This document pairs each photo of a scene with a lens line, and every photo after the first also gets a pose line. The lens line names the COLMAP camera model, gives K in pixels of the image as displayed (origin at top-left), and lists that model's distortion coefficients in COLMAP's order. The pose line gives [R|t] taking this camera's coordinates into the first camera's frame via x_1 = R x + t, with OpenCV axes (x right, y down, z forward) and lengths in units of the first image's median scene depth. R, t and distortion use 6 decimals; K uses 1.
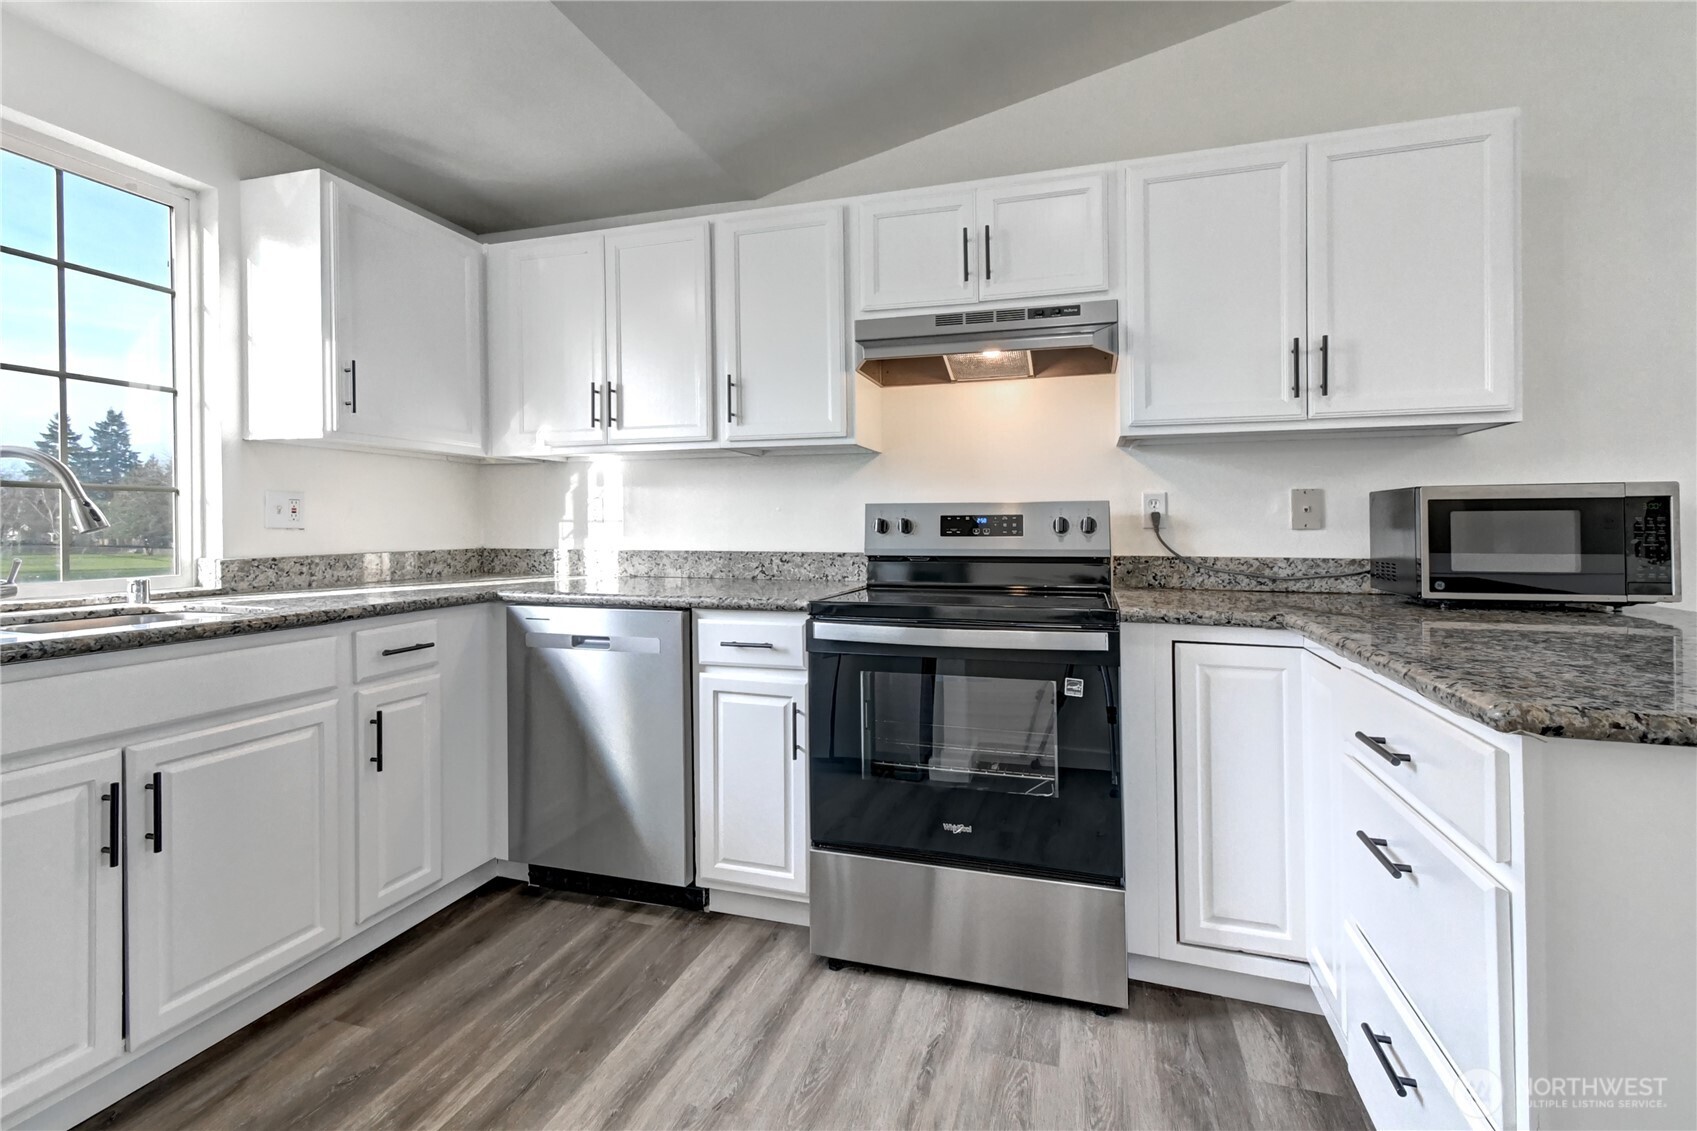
lens RADIAL K [[744.7, 0, 857.3], [0, 744.7, 529.2], [0, 0, 1]] dist [0.003990, -0.001281]
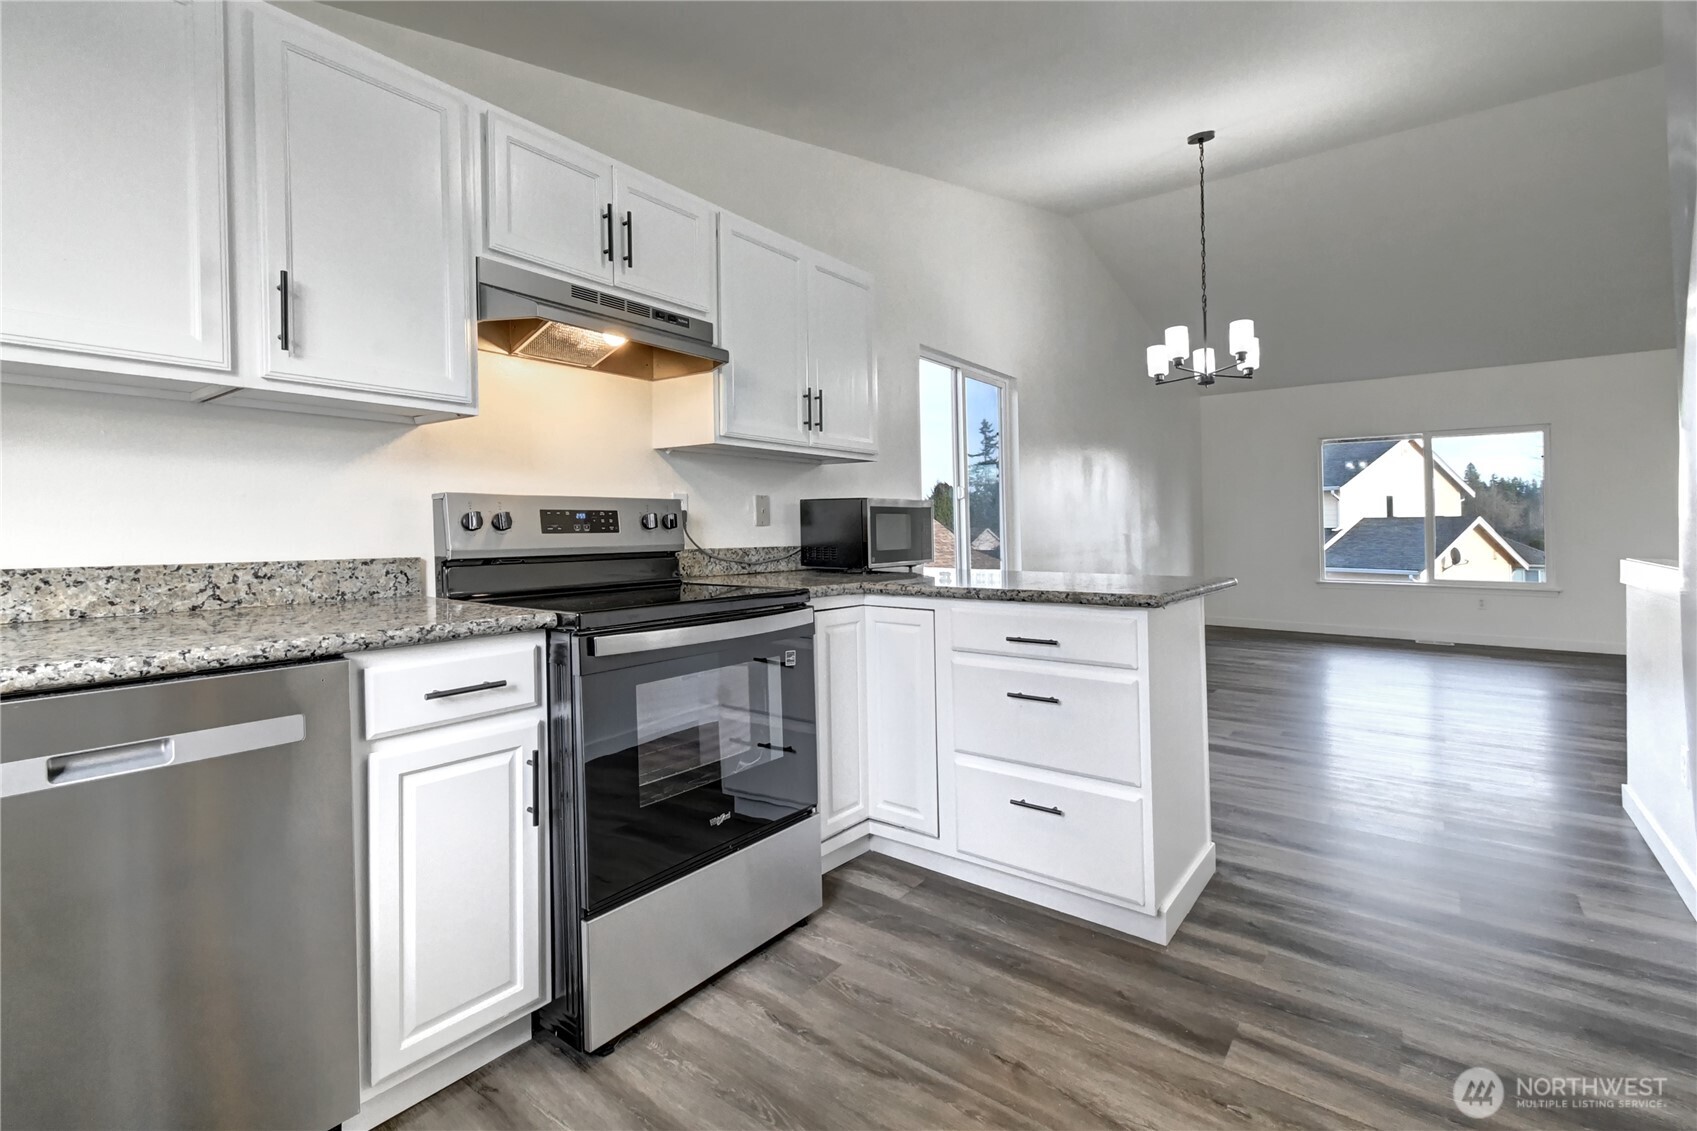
lens RADIAL K [[744.7, 0, 852.3], [0, 744.7, 518.2], [0, 0, 1]] dist [0.003990, -0.001281]
pose [[0.367186, 0.011061, 0.930082, -0.594944], [0.005368, 0.999887, -0.014010, 0.006172], [-0.930132, 0.010137, 0.367086, 0.364870]]
